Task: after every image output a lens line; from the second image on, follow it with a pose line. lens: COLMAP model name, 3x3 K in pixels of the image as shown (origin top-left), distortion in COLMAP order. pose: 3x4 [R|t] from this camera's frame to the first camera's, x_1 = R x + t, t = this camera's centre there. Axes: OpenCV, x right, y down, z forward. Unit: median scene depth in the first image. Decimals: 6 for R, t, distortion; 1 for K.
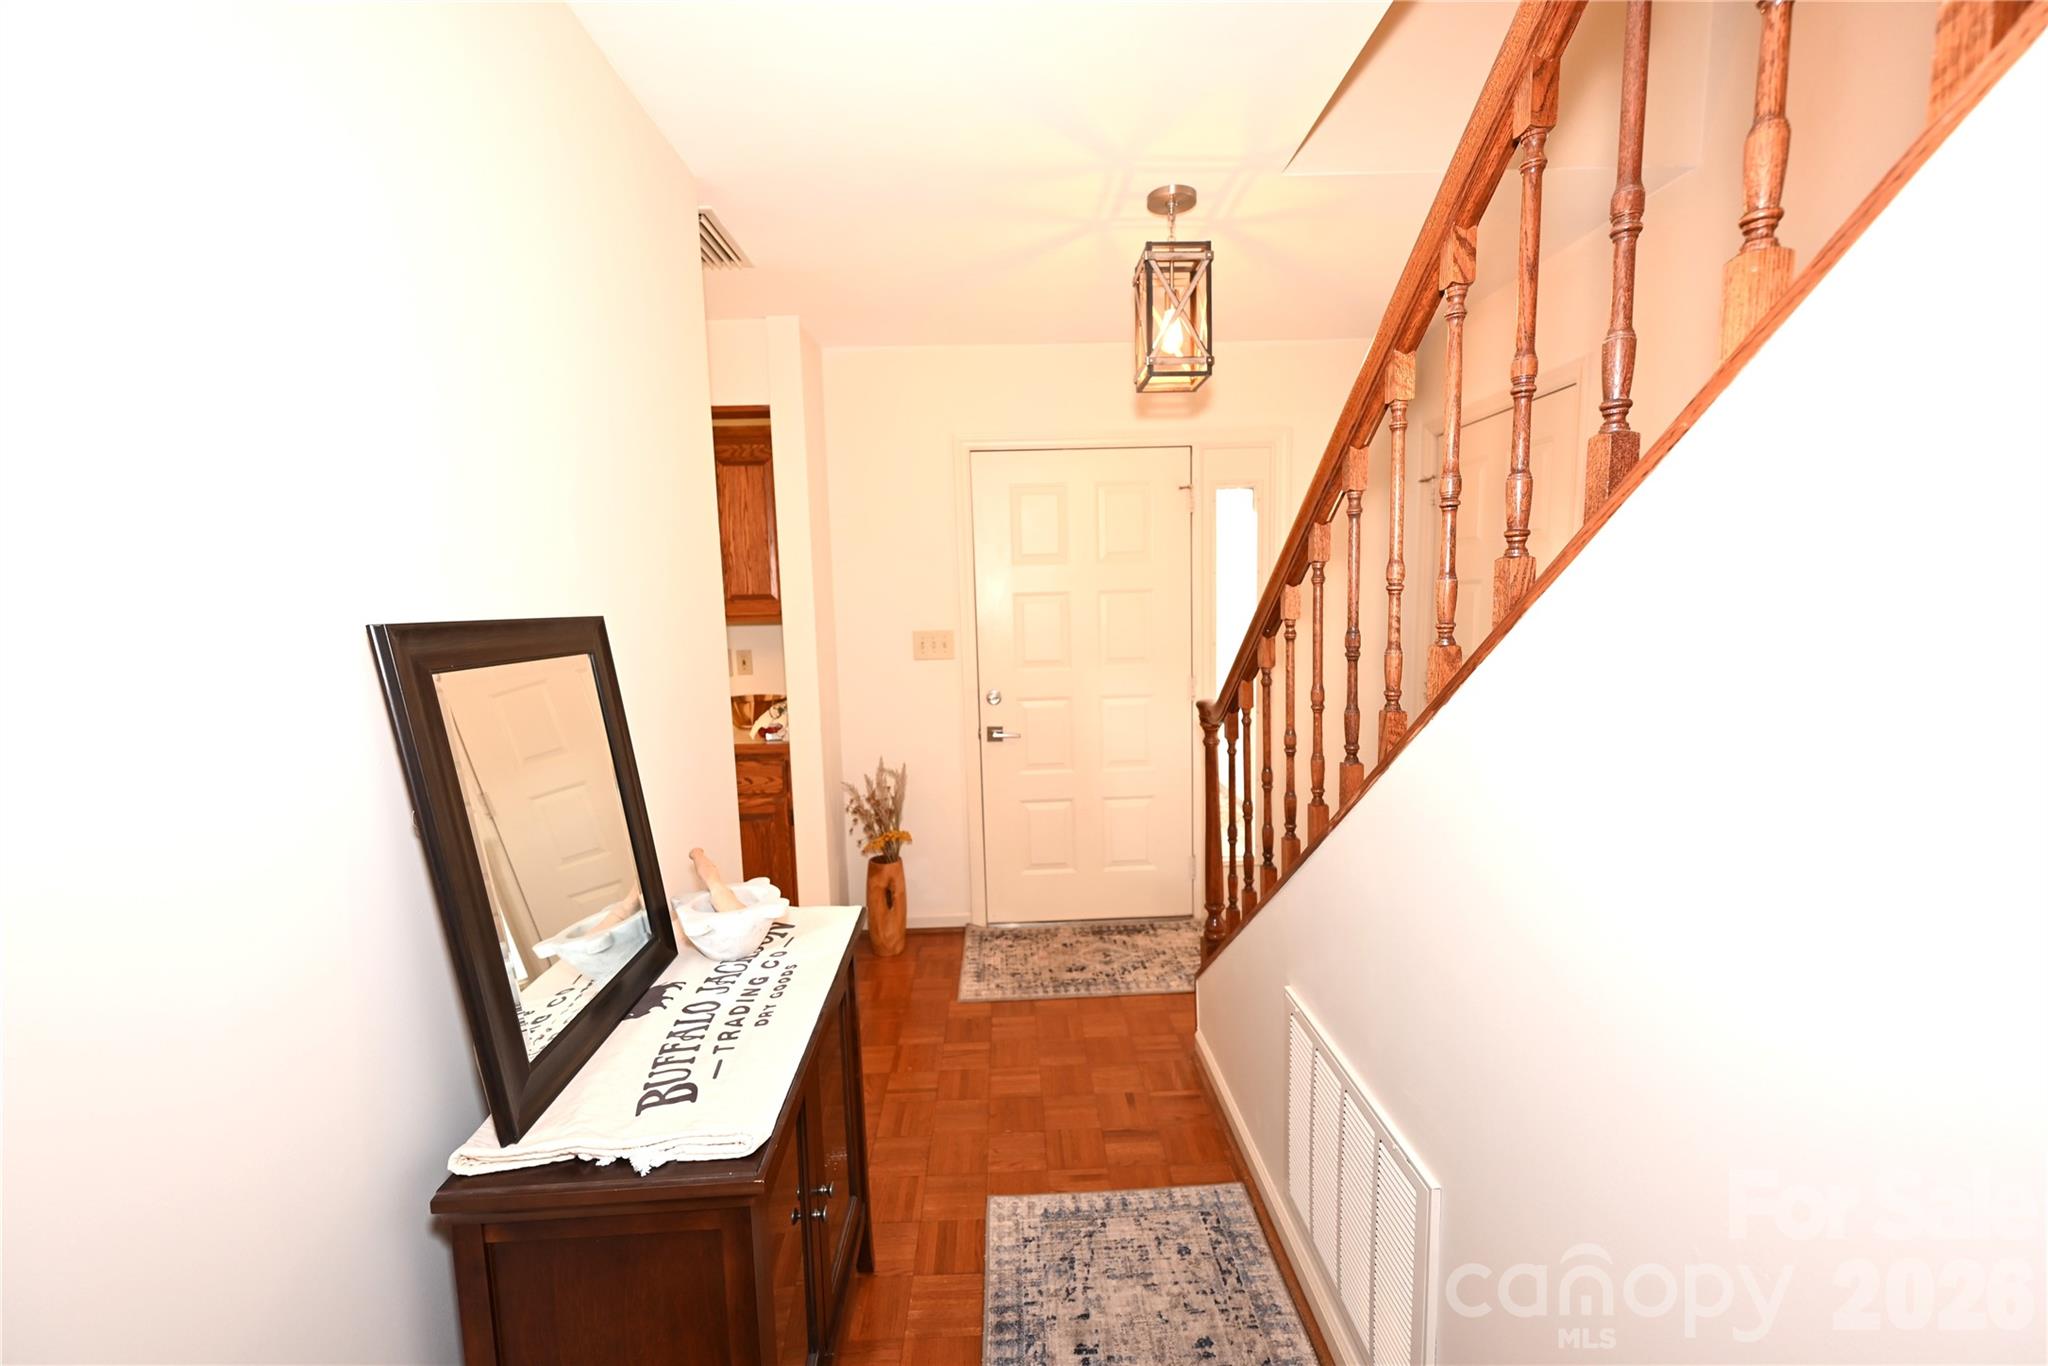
lens RADIAL K [[812.1, 0, 1022.6], [0, 812.1, 689.2], [0, 0, 1]] dist [-0.001017, 0.000041]
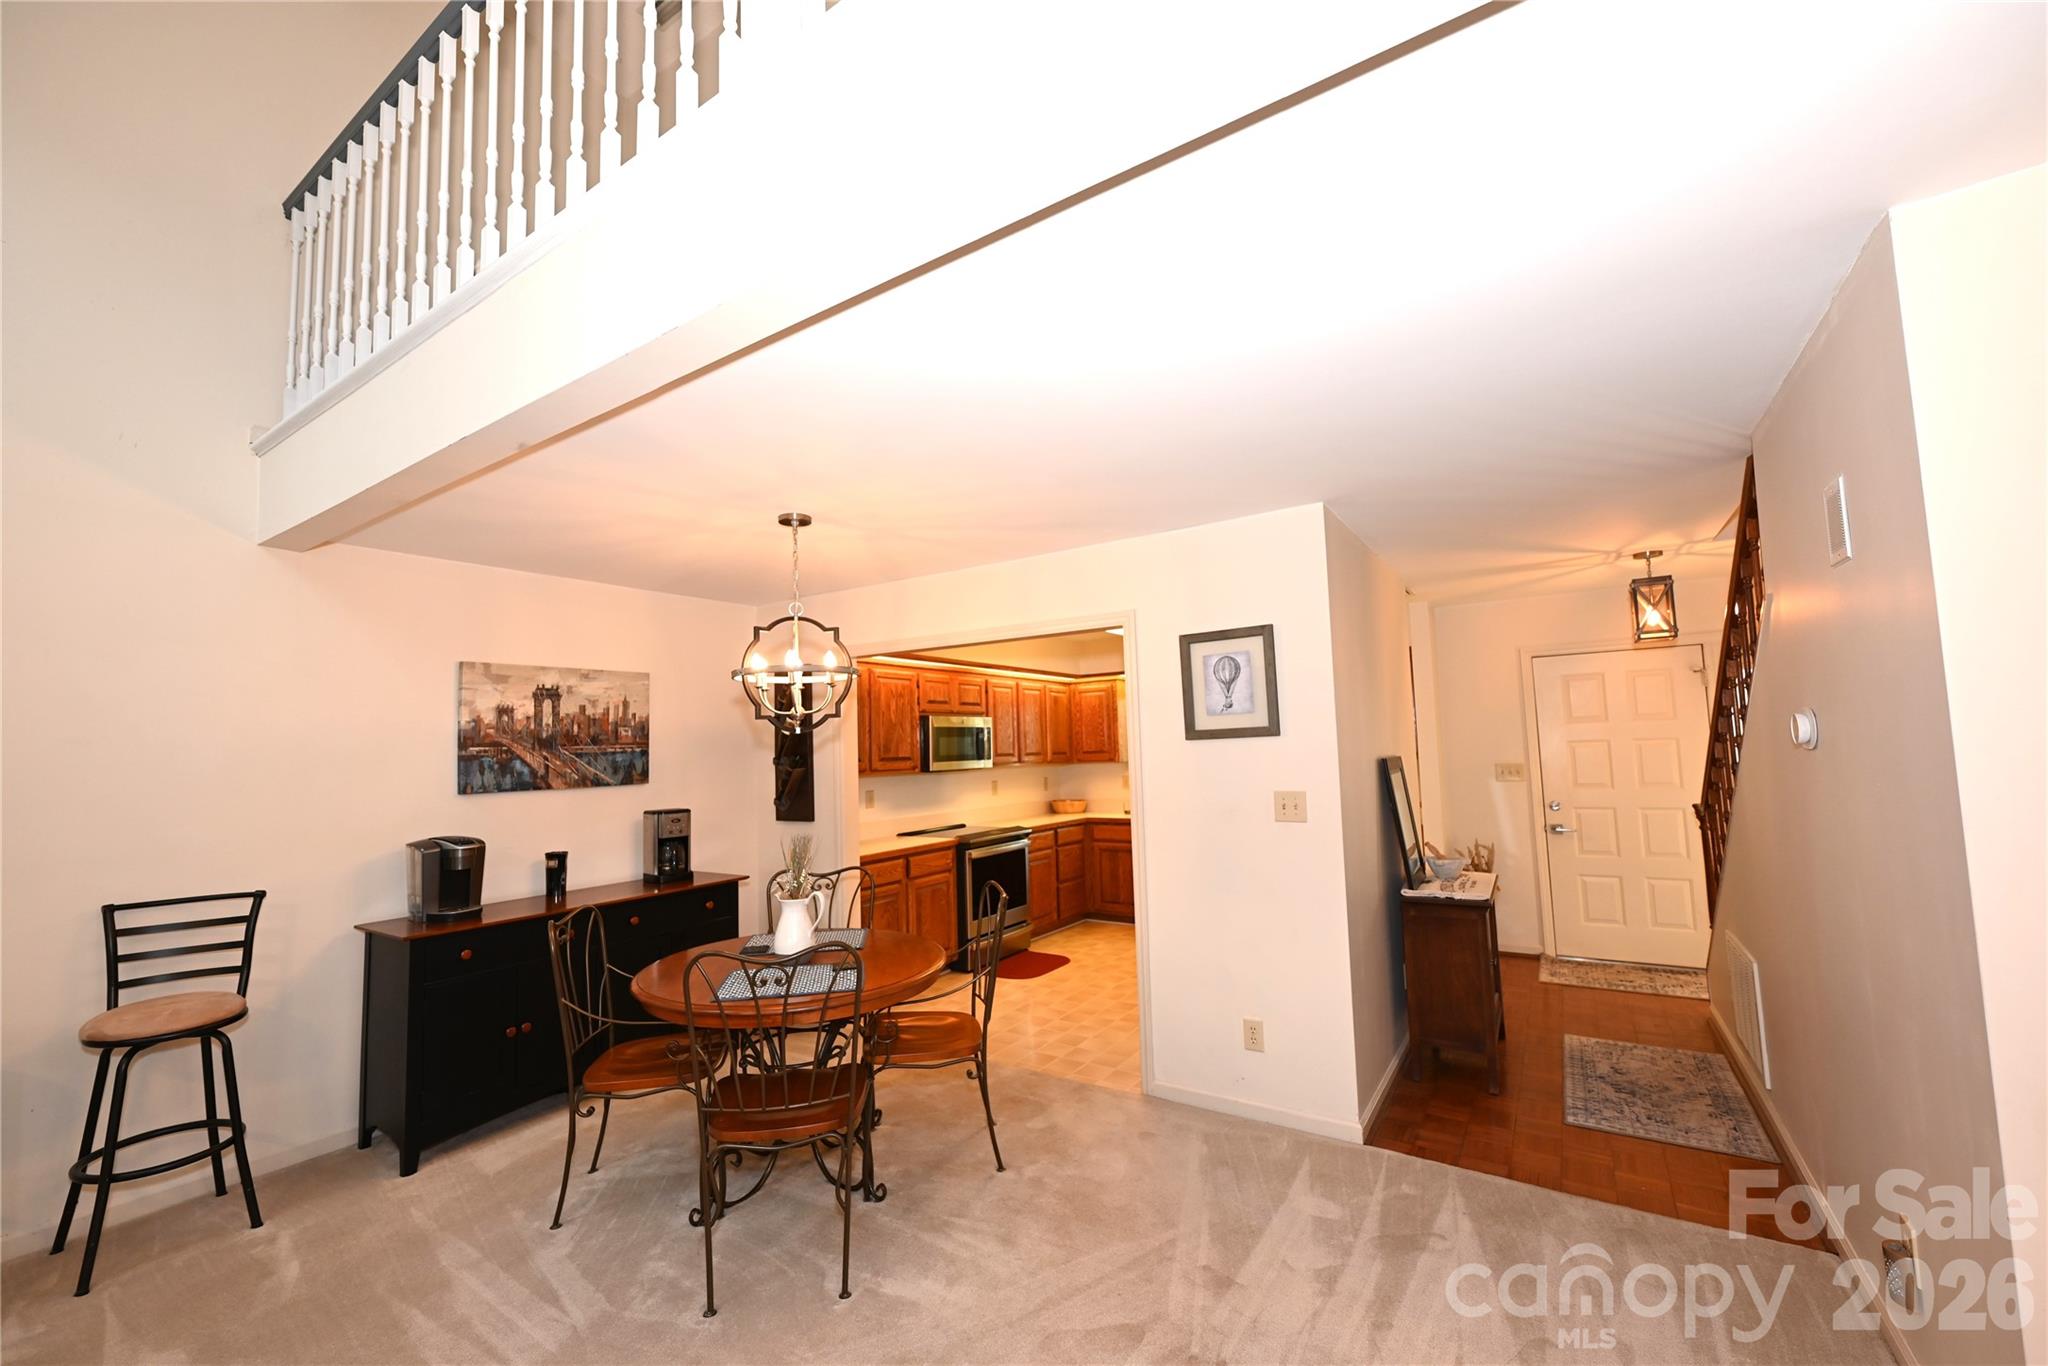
lens RADIAL K [[812.1, 0, 1022.6], [0, 812.1, 689.2], [0, 0, 1]] dist [-0.001017, 0.000041]
pose [[0.821208, -0.041293, -0.569133, 0.033715], [-0.053137, 0.987511, -0.148321, 0.115827], [0.568149, 0.152044, 0.808758, -1.386880]]
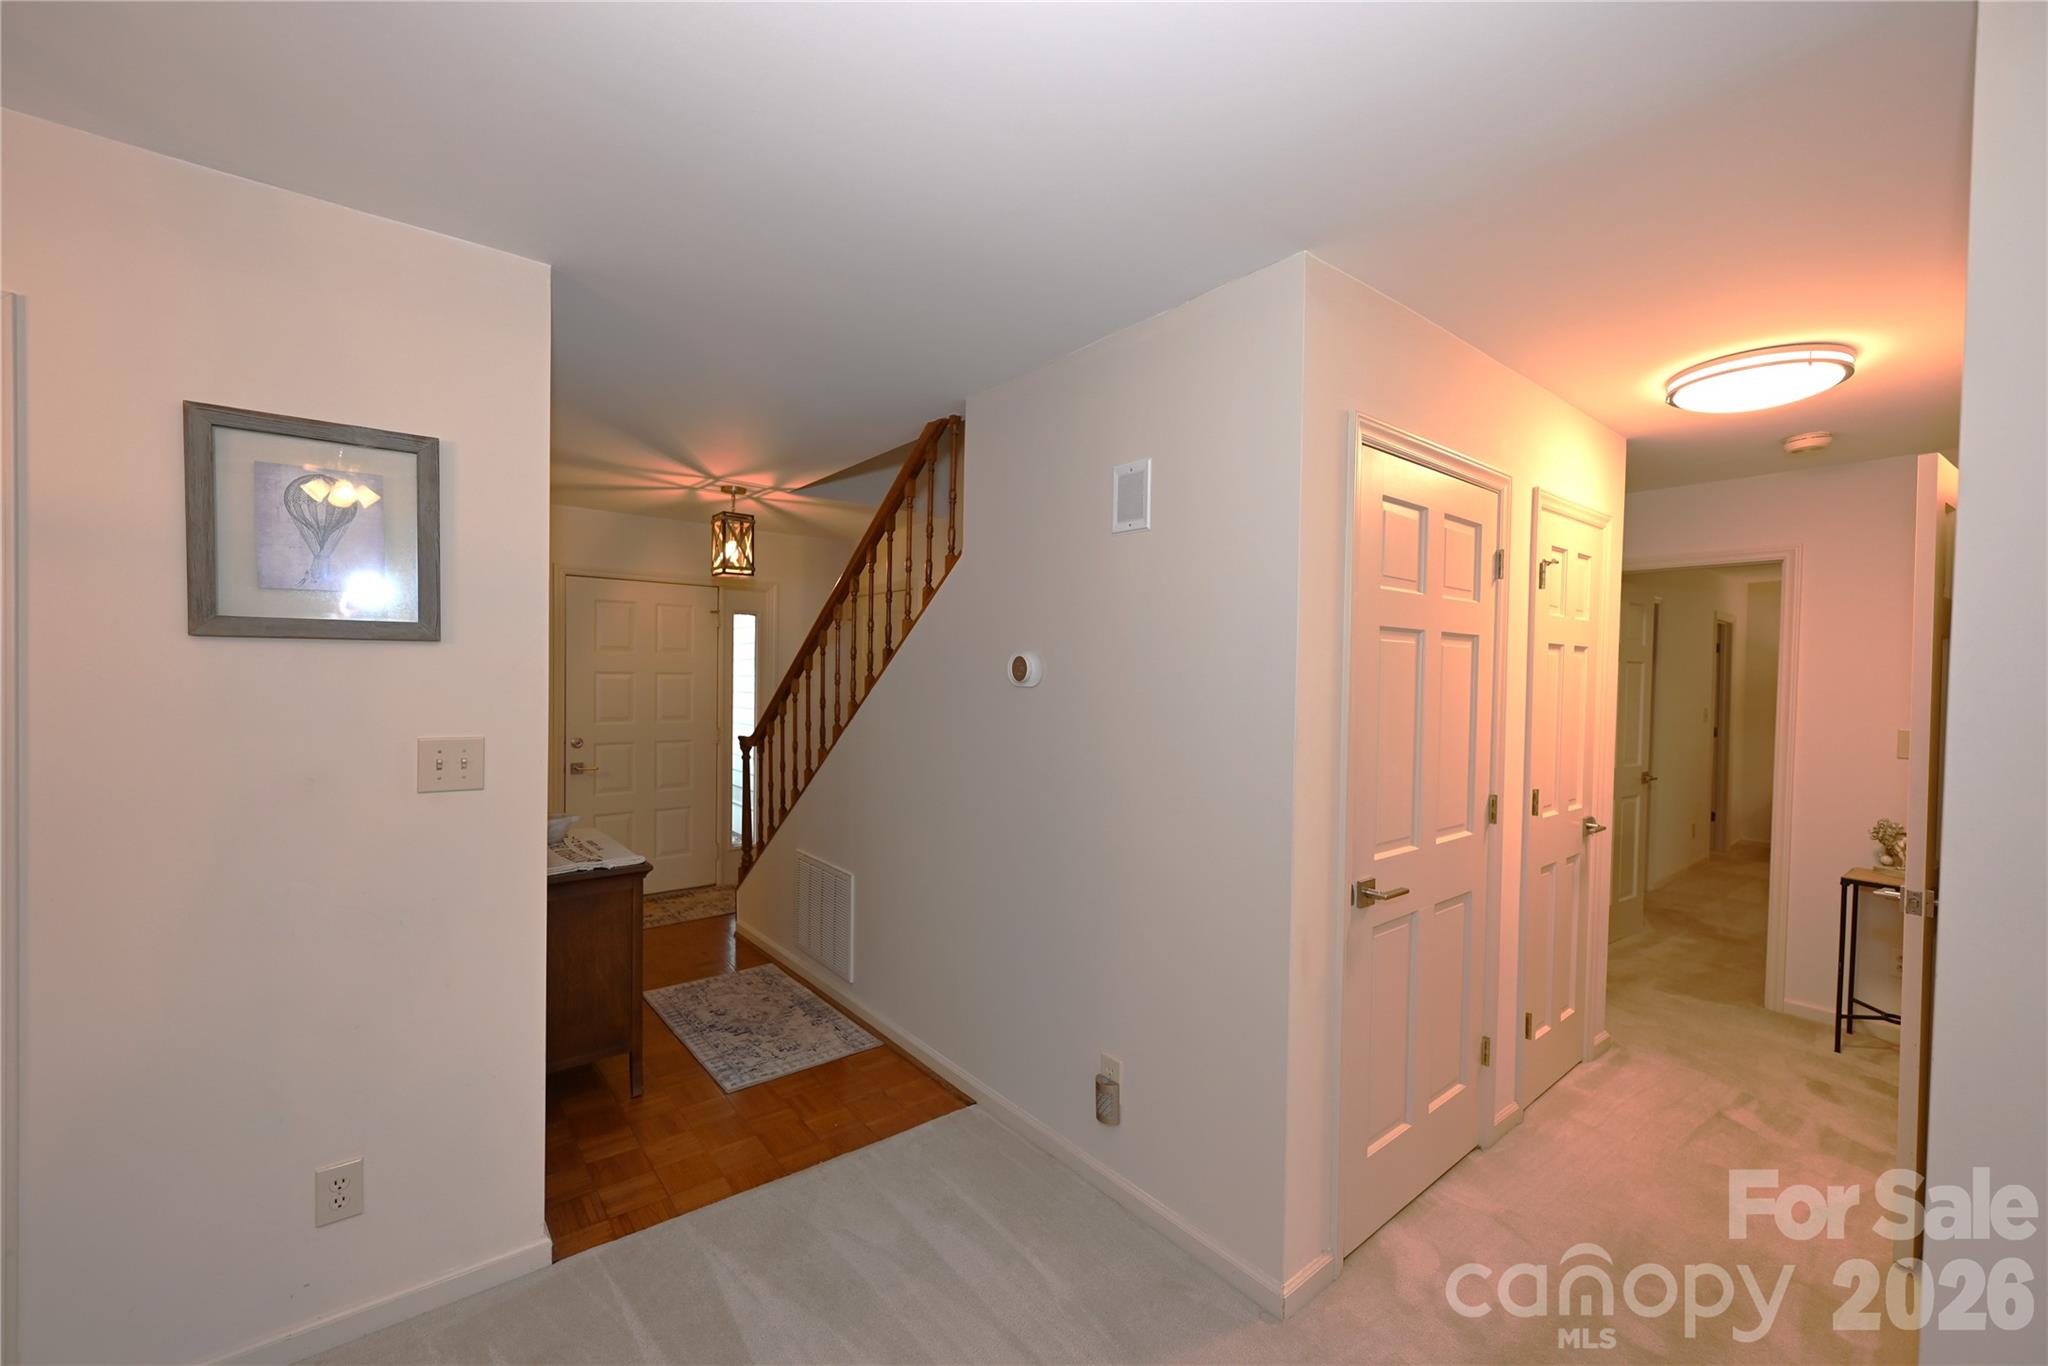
lens RADIAL K [[812.1, 0, 1022.6], [0, 812.1, 689.2], [0, 0, 1]] dist [-0.001017, 0.000041]
pose [[0.791165, 0.027710, 0.610974, -0.443412], [0.031140, 0.995852, -0.085489, 0.094780], [-0.610809, 0.086661, 0.787021, -0.944246]]
